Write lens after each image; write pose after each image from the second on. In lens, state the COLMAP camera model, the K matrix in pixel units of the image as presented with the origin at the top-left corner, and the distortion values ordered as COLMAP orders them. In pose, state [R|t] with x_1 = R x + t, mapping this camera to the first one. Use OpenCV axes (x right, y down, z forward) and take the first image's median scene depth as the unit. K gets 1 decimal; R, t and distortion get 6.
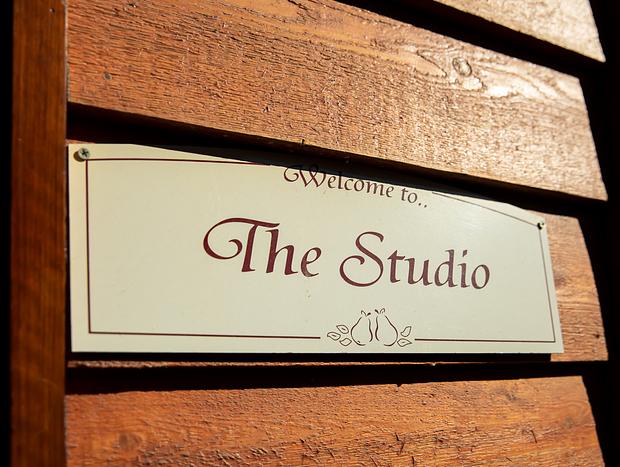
lens RADIAL K [[575.8, 0, 310.0], [0, 575.8, 233.5], [0, 0, 1]] dist [-0.049890, 0.003028]
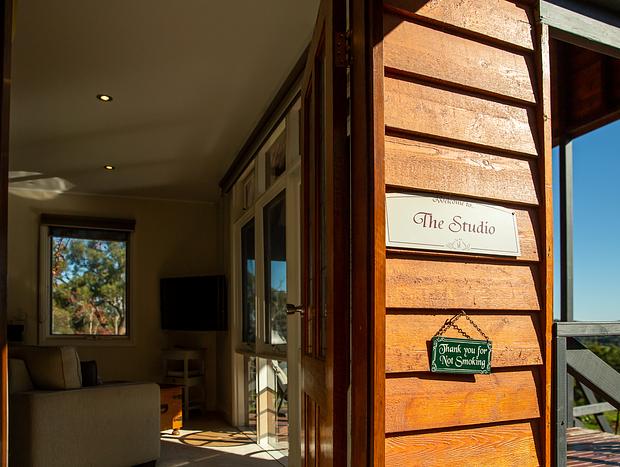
lens RADIAL K [[477.0, 0, 310.0], [0, 477.0, 233.5], [0, 0, 1]] dist [-0.109713, 0.083108]
pose [[0.993036, -0.006521, -0.117627, -0.415463], [0.008998, 0.999749, 0.020539, 0.034324], [0.117464, -0.021454, 0.992845, -1.791312]]
